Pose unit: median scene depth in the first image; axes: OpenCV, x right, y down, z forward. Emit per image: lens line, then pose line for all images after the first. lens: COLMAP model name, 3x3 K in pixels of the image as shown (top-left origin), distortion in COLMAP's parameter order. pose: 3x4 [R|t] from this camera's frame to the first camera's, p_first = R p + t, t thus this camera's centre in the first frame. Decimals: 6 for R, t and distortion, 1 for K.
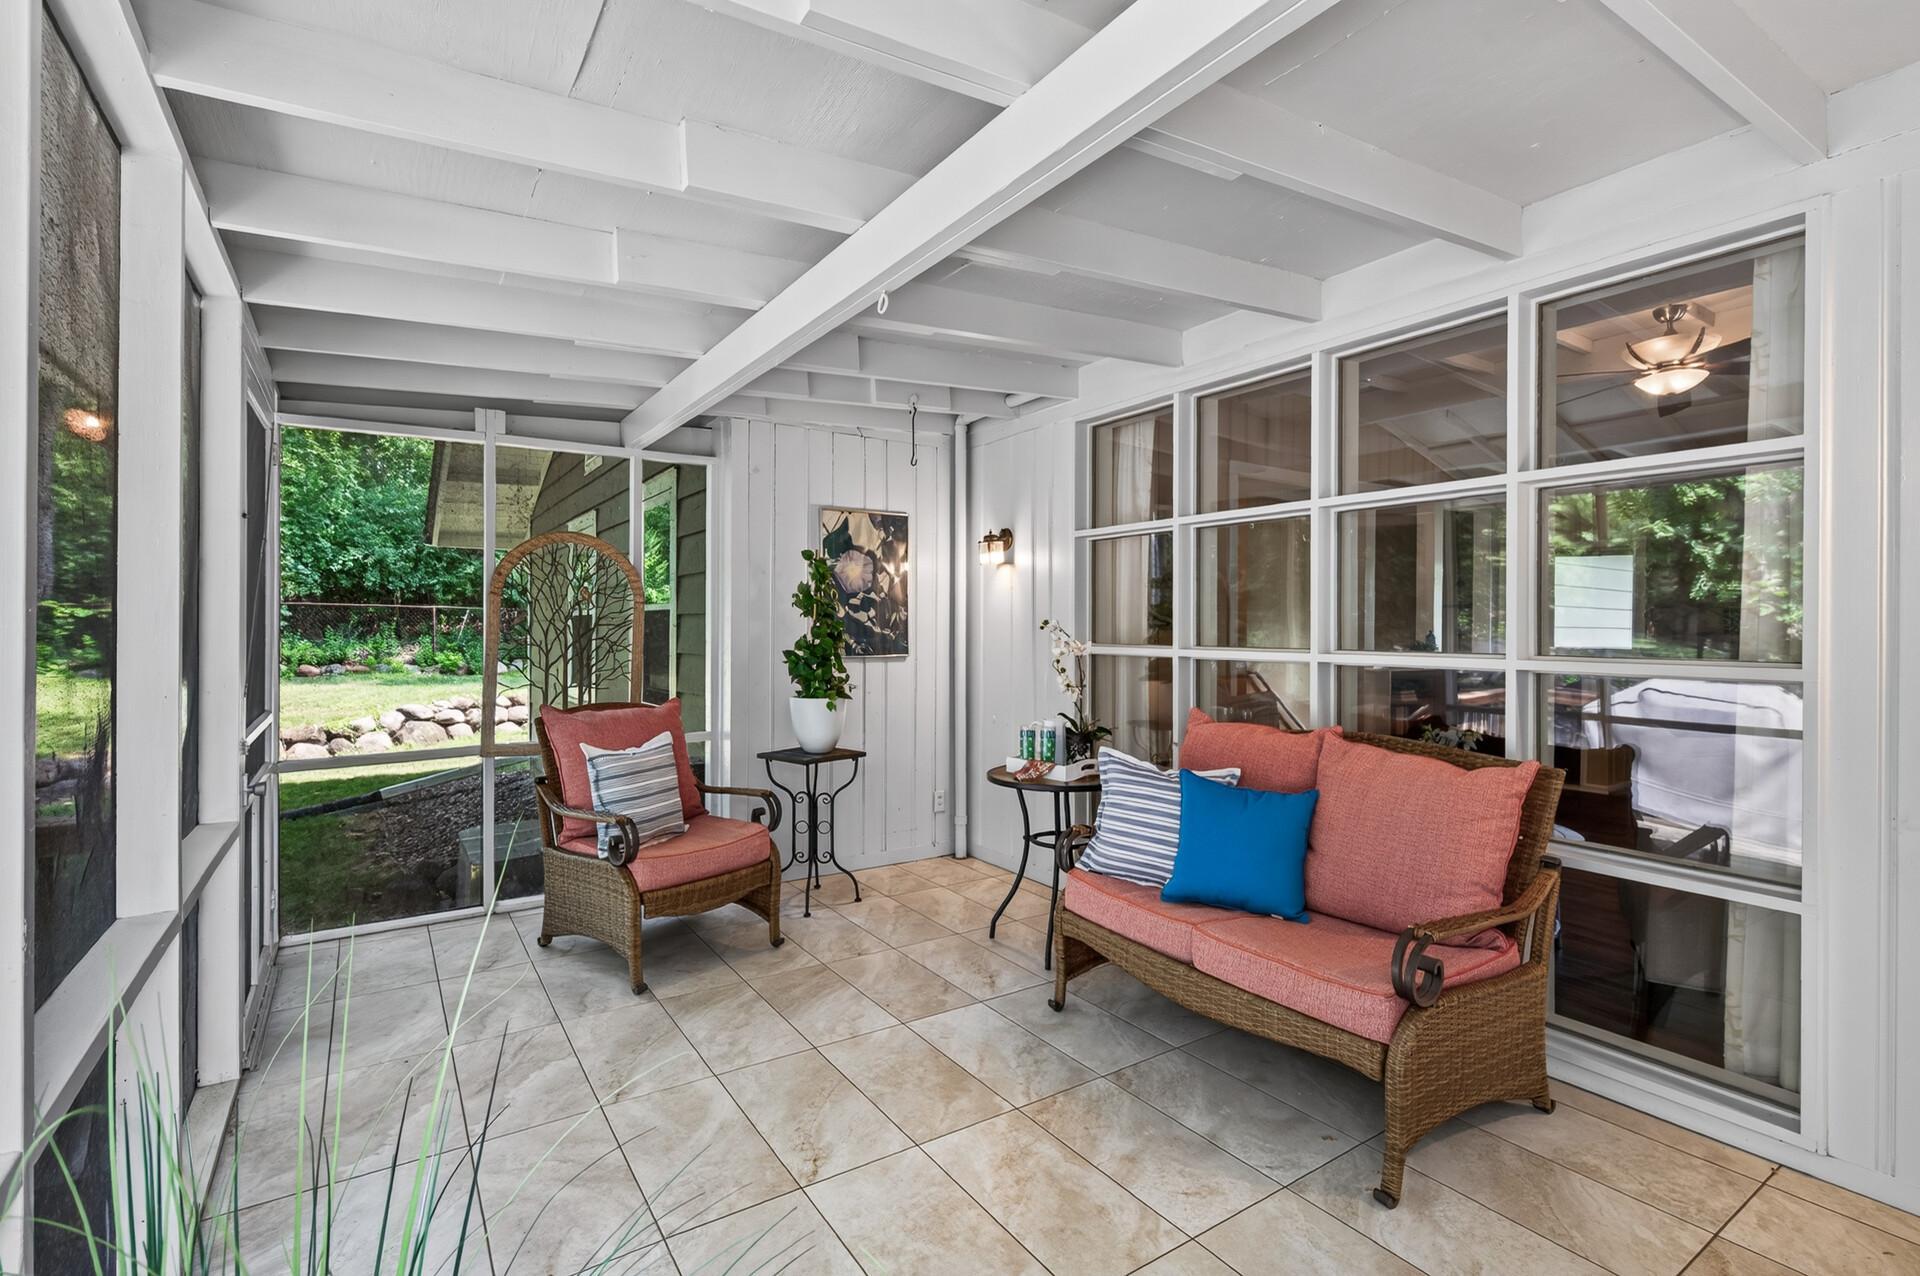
lens RADIAL K [[890.3, 0, 960.0], [0, 890.3, 638.0], [0, 0, 1]] dist [0.000172, -0.000062]
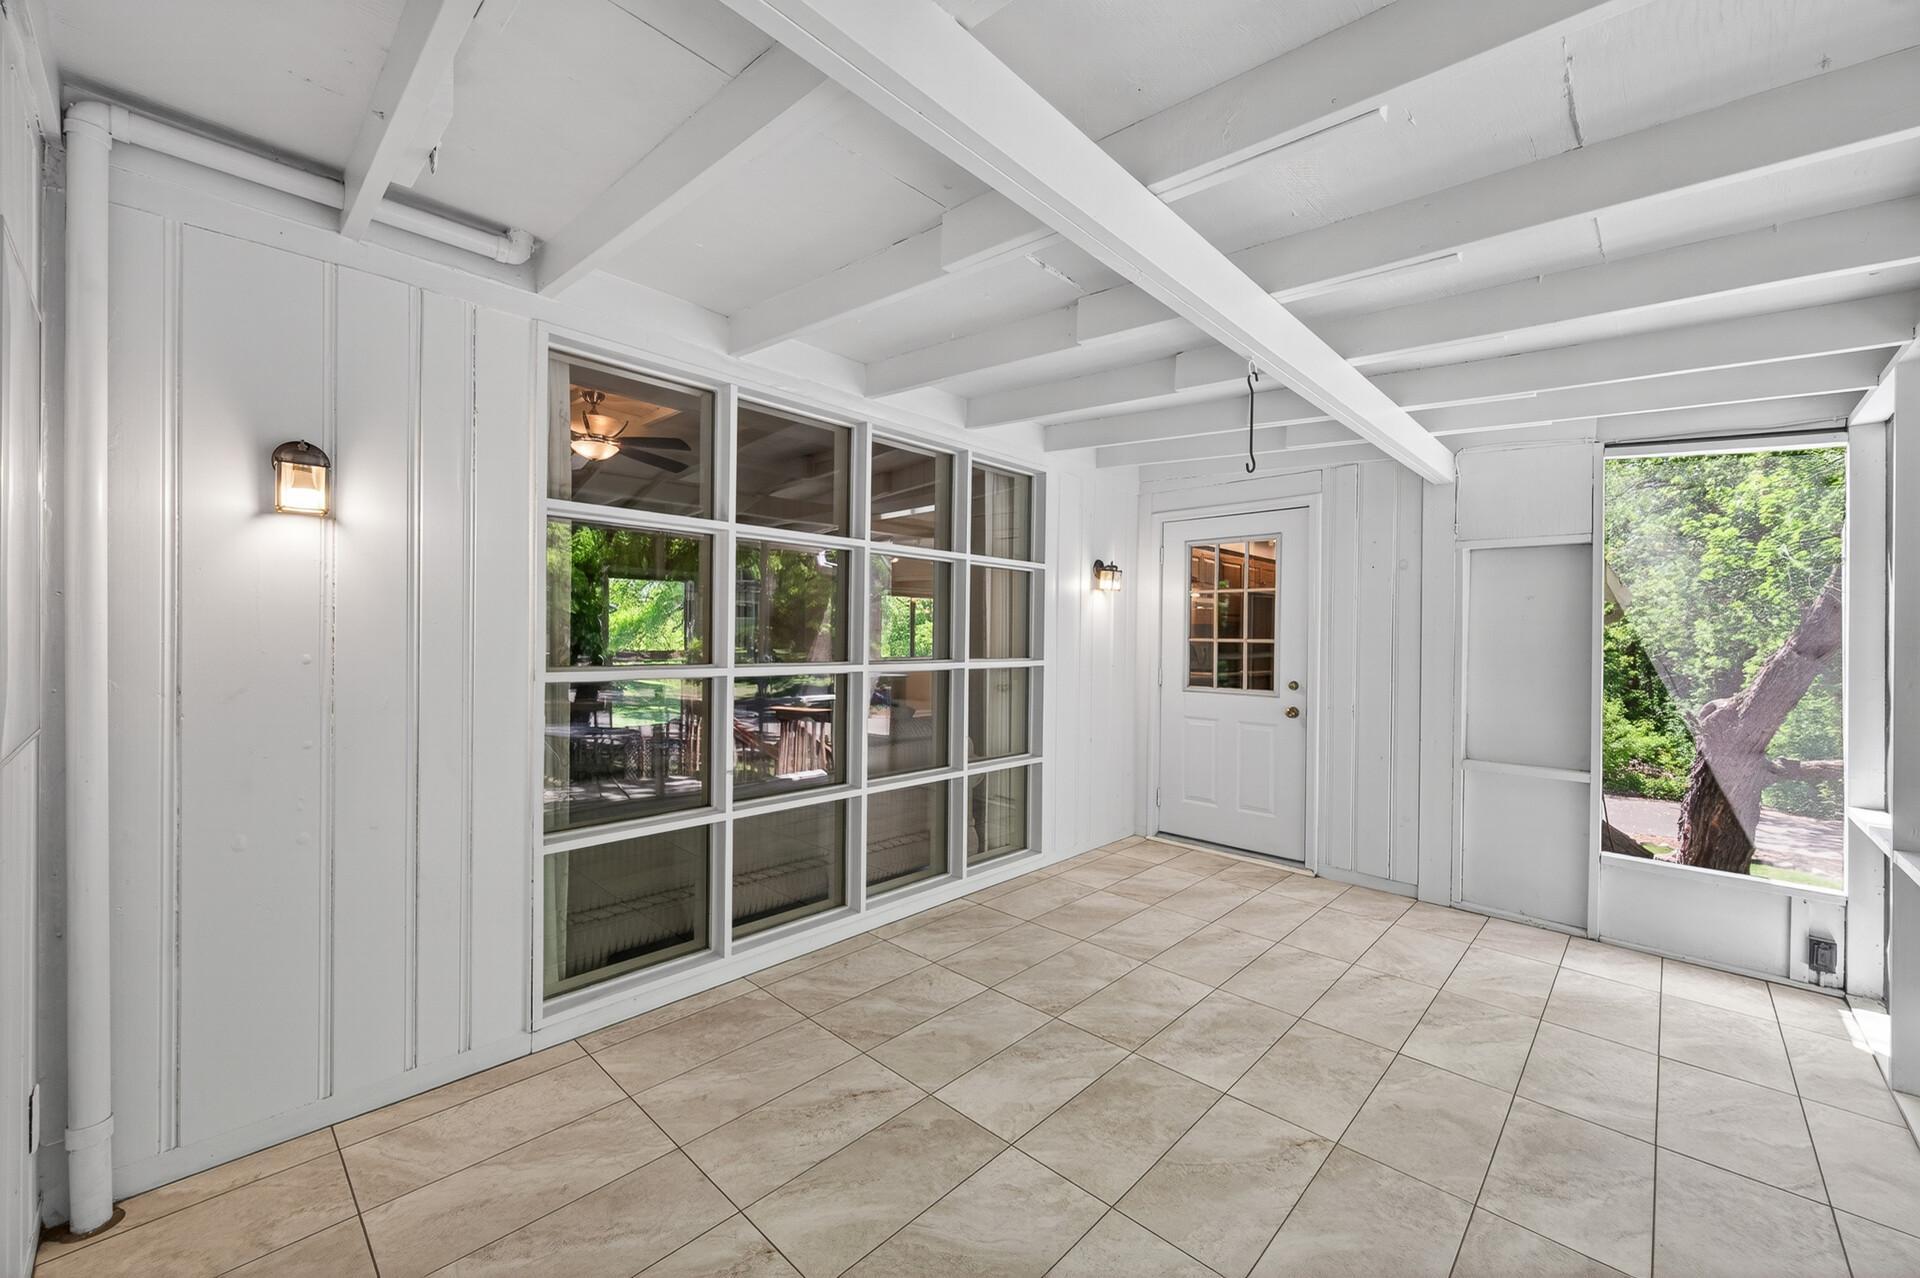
lens RADIAL K [[764.9, 0, 960.0], [0, 764.9, 639.0], [0, 0, 1]] dist [0.000516, 0.000069]
pose [[-0.237023, -0.006630, 0.971481, -0.801130], [-0.000075, 0.999977, 0.006807, -0.030619], [-0.971504, 0.001541, -0.237018, 1.343533]]
